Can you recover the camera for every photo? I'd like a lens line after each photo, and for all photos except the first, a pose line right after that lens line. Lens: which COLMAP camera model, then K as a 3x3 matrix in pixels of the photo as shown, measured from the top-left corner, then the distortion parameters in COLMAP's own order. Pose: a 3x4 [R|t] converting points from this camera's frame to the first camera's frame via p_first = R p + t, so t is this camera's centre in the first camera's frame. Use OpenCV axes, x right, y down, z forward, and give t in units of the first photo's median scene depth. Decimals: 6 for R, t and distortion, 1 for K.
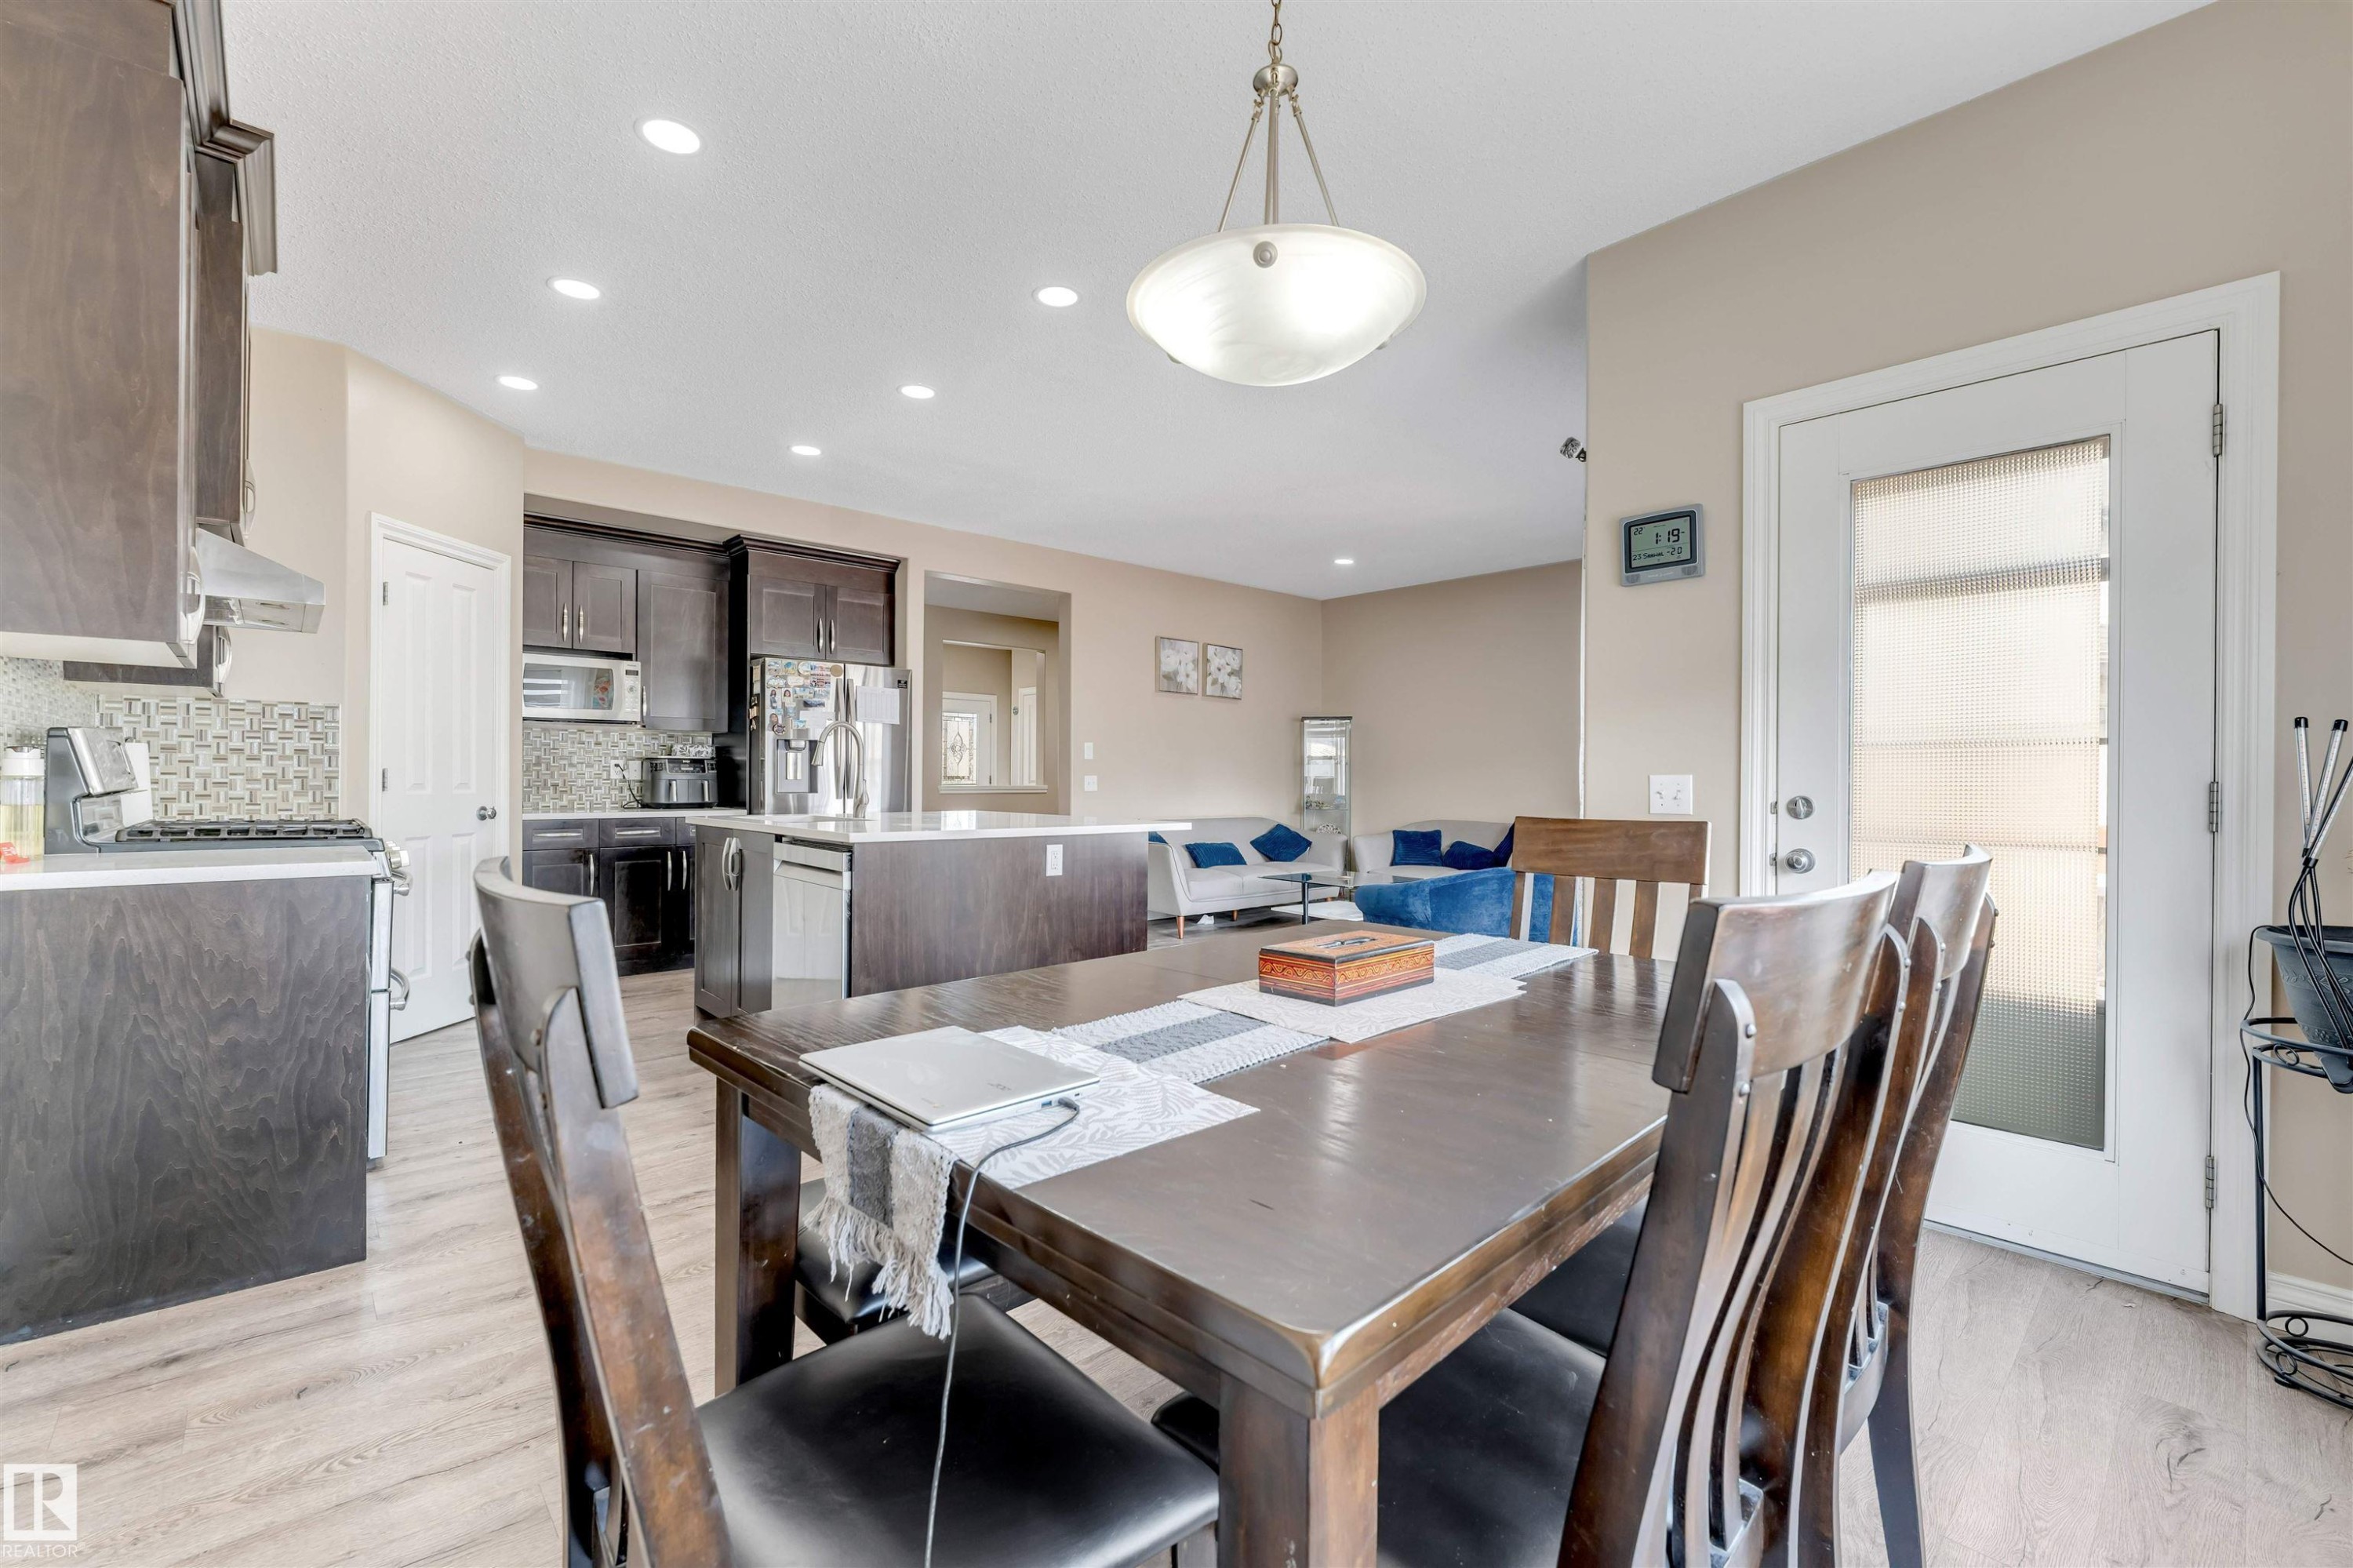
lens RADIAL K [[982.3, 0, 1175.1], [0, 982.3, 778.6], [0, 0, 1]] dist [-0.007693, 0.001723]
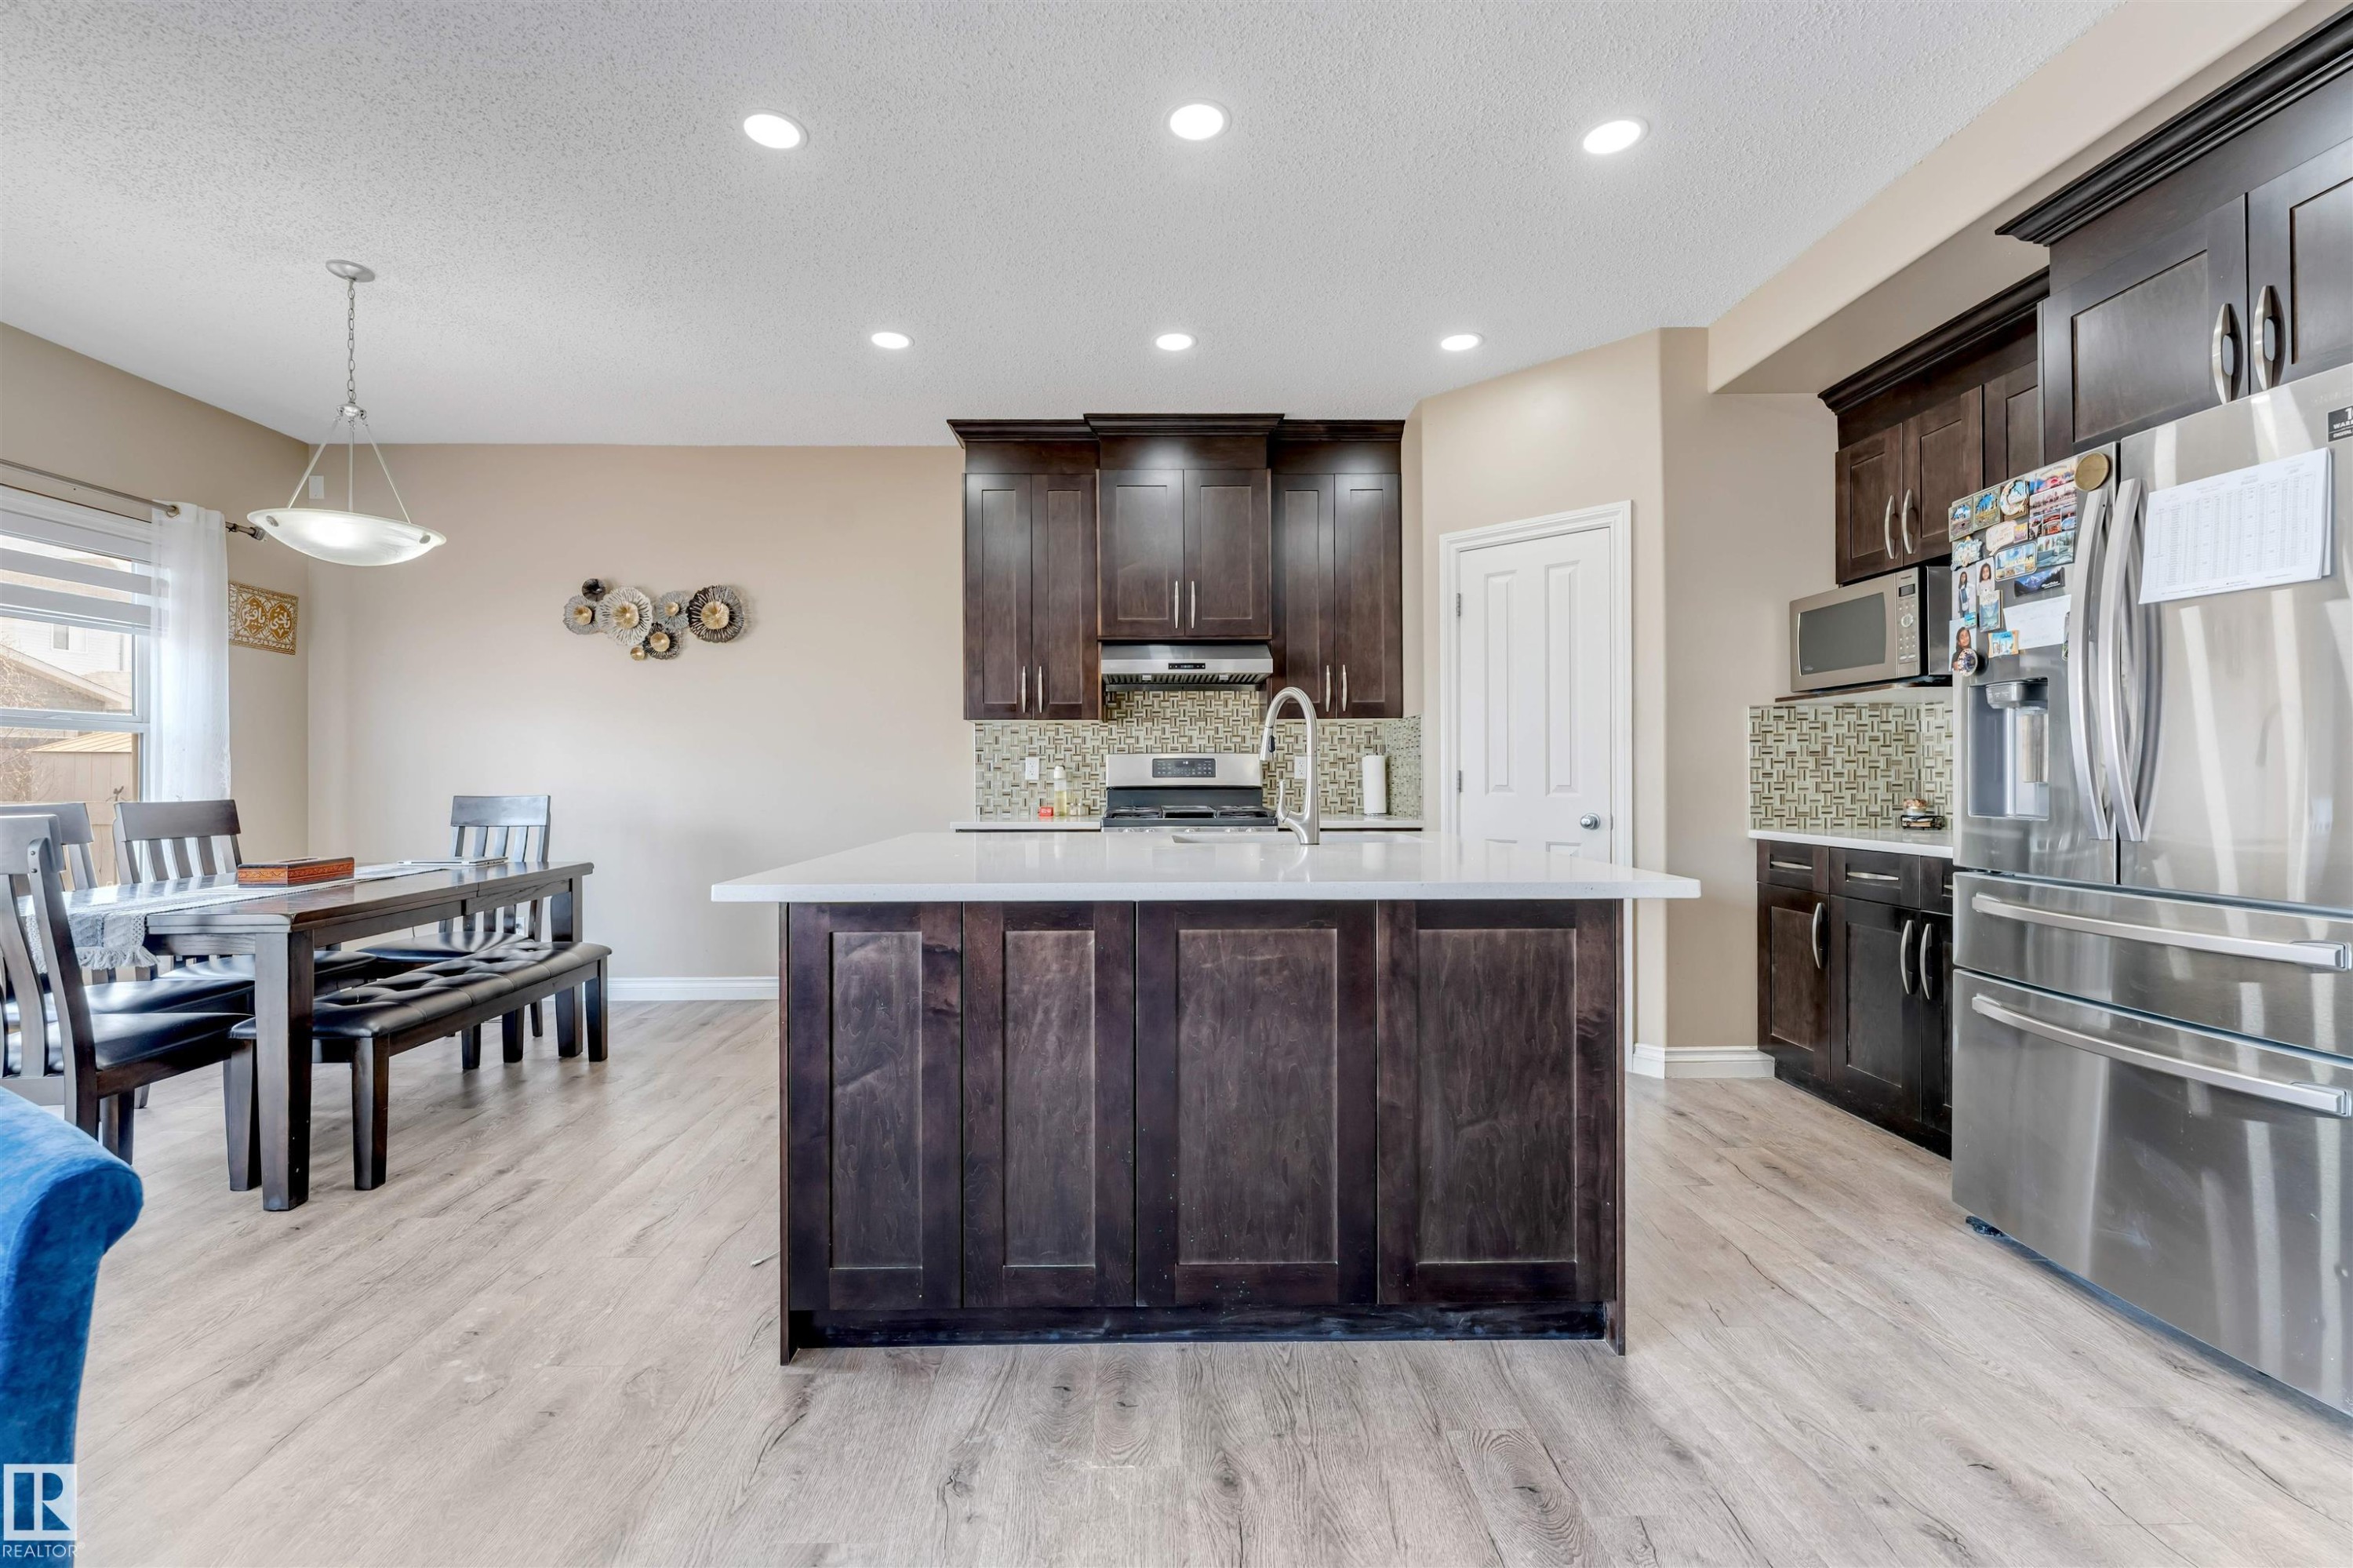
lens RADIAL K [[982.3, 0, 1152.9], [0, 982.3, 780.6], [0, 0, 1]] dist [-0.007693, 0.001723]
pose [[-0.665064, -0.001497, -0.746785, 0.100968], [-0.002528, 0.999997, 0.000246, 0.000402], [0.746783, 0.002051, -0.665065, 0.724297]]
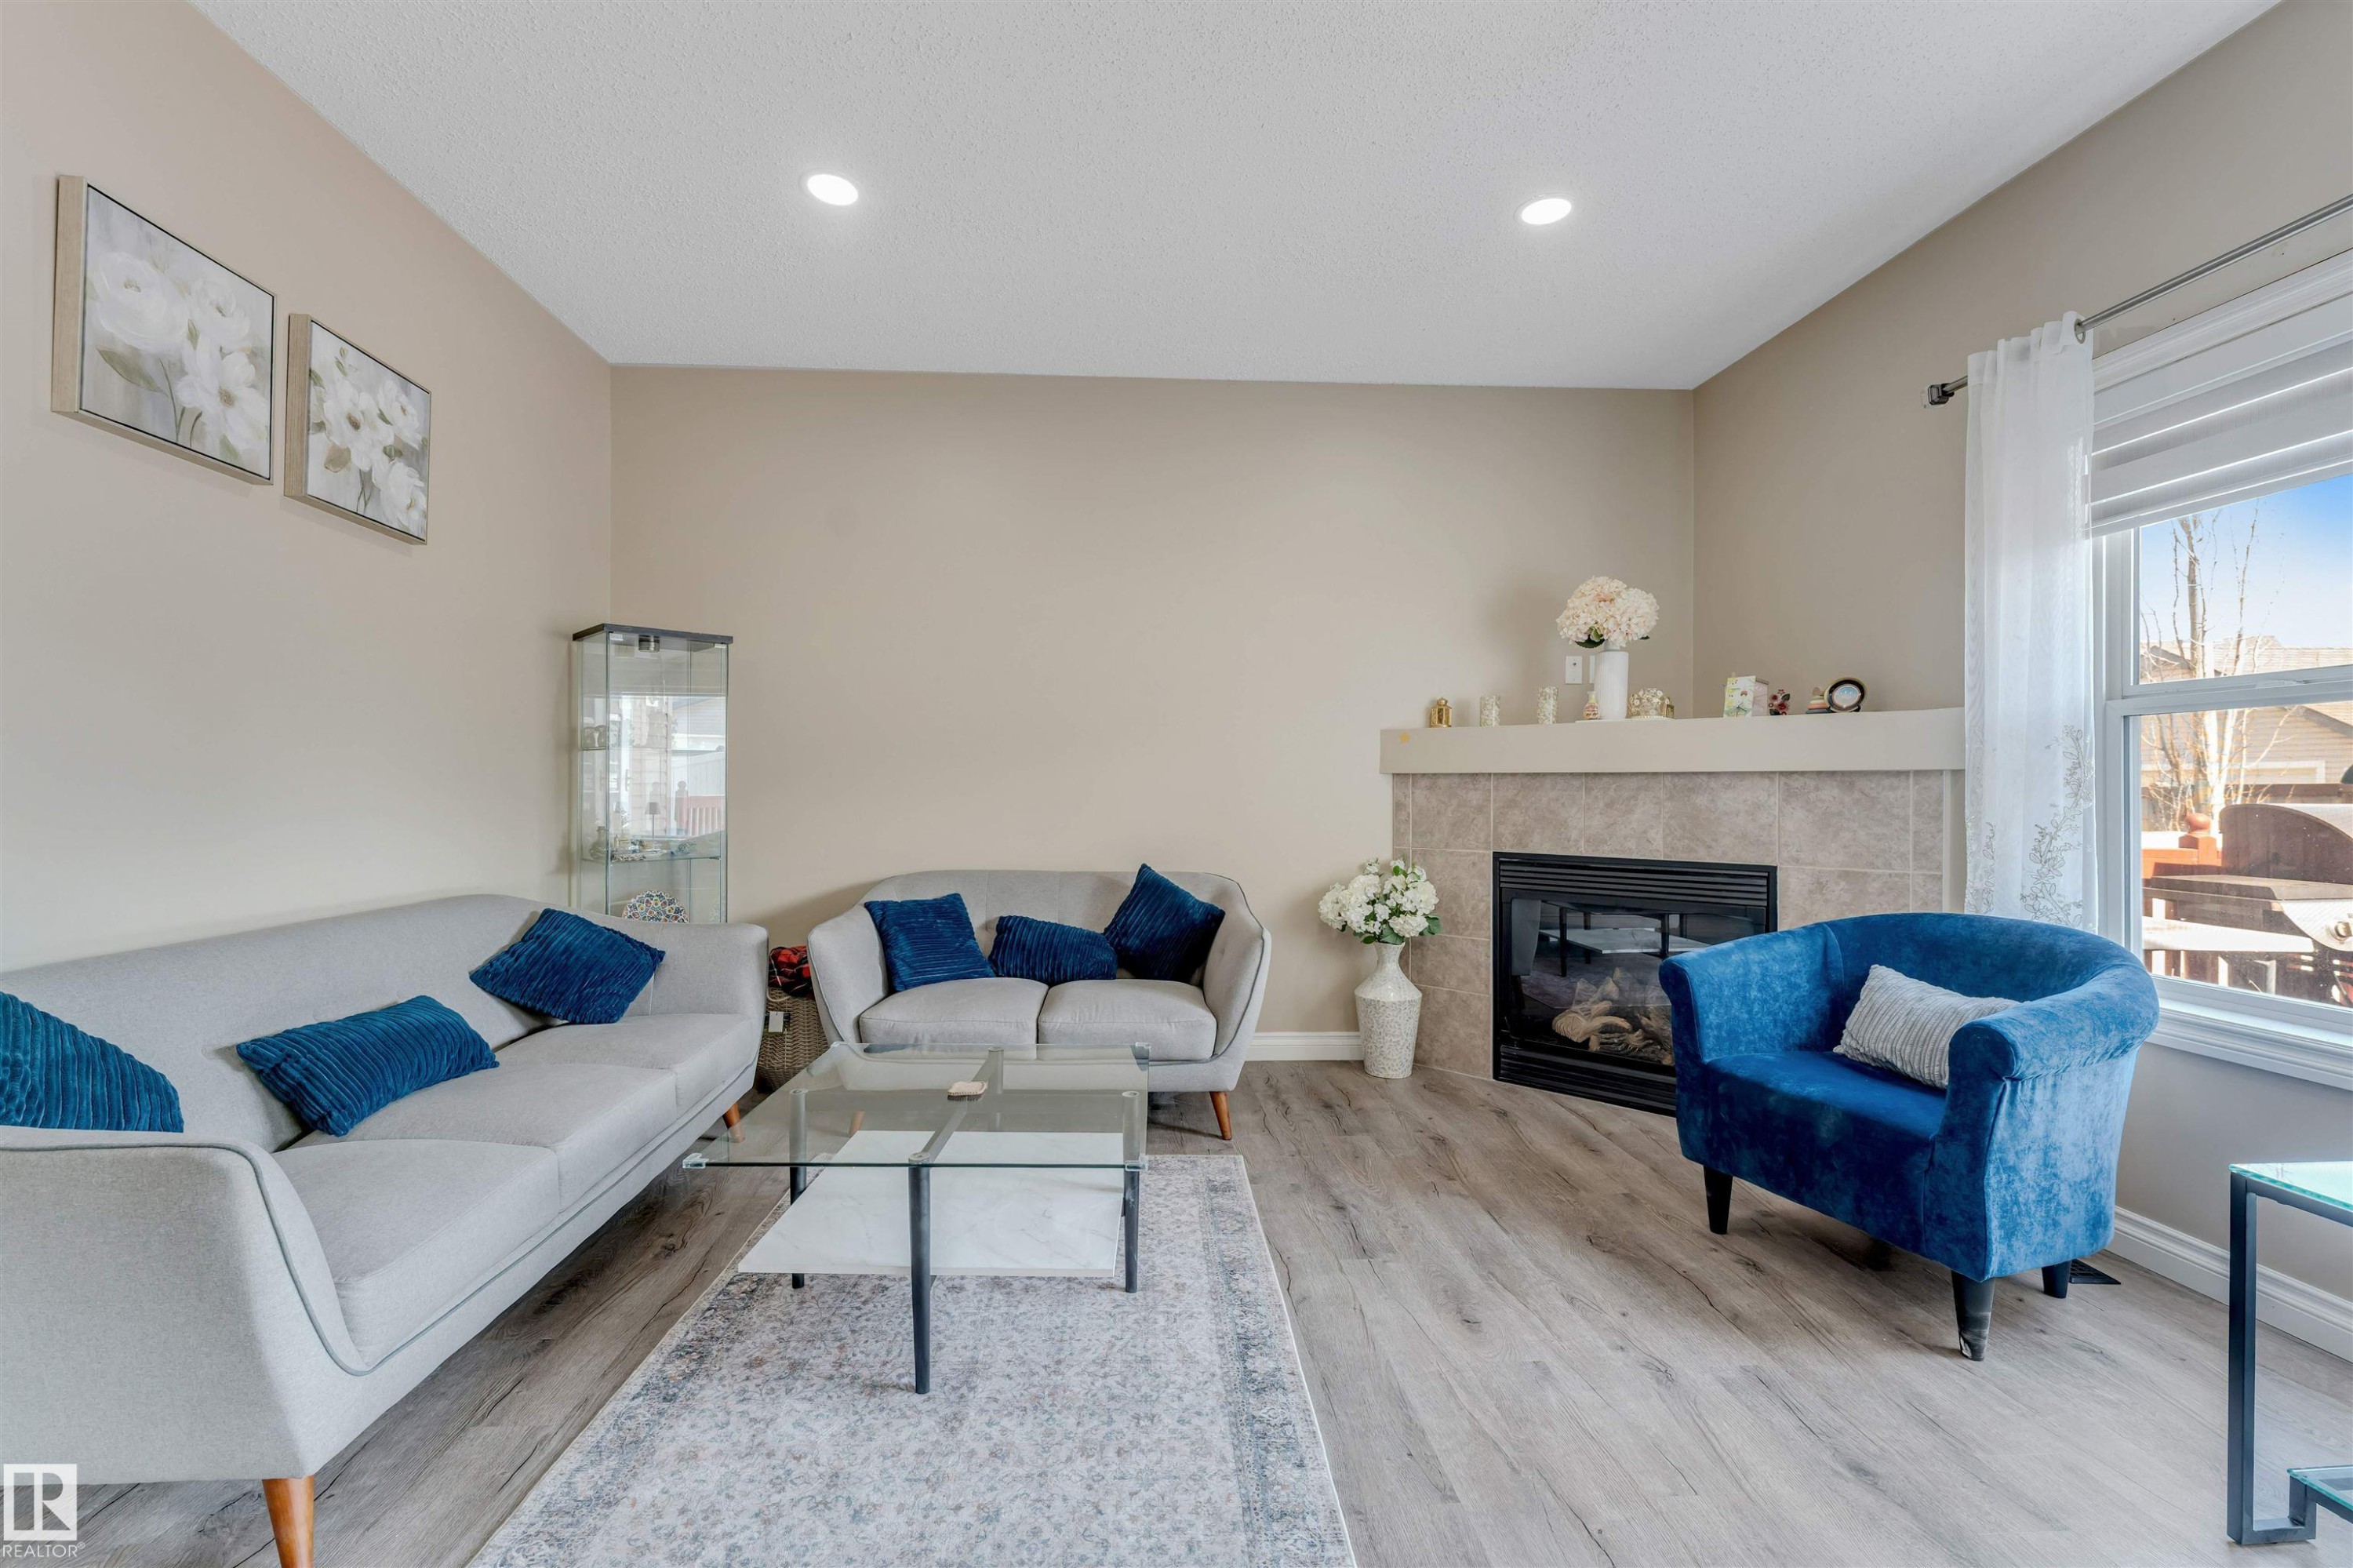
lens RADIAL K [[982.3, 0, 1146.5], [0, 982.3, 783.2], [0, 0, 1]] dist [-0.007693, 0.001723]
pose [[0.641190, -0.000114, 0.767382, -0.030601], [-0.001336, 0.999998, 0.001265, -0.000721], [-0.767381, -0.001836, 0.641189, 0.636015]]
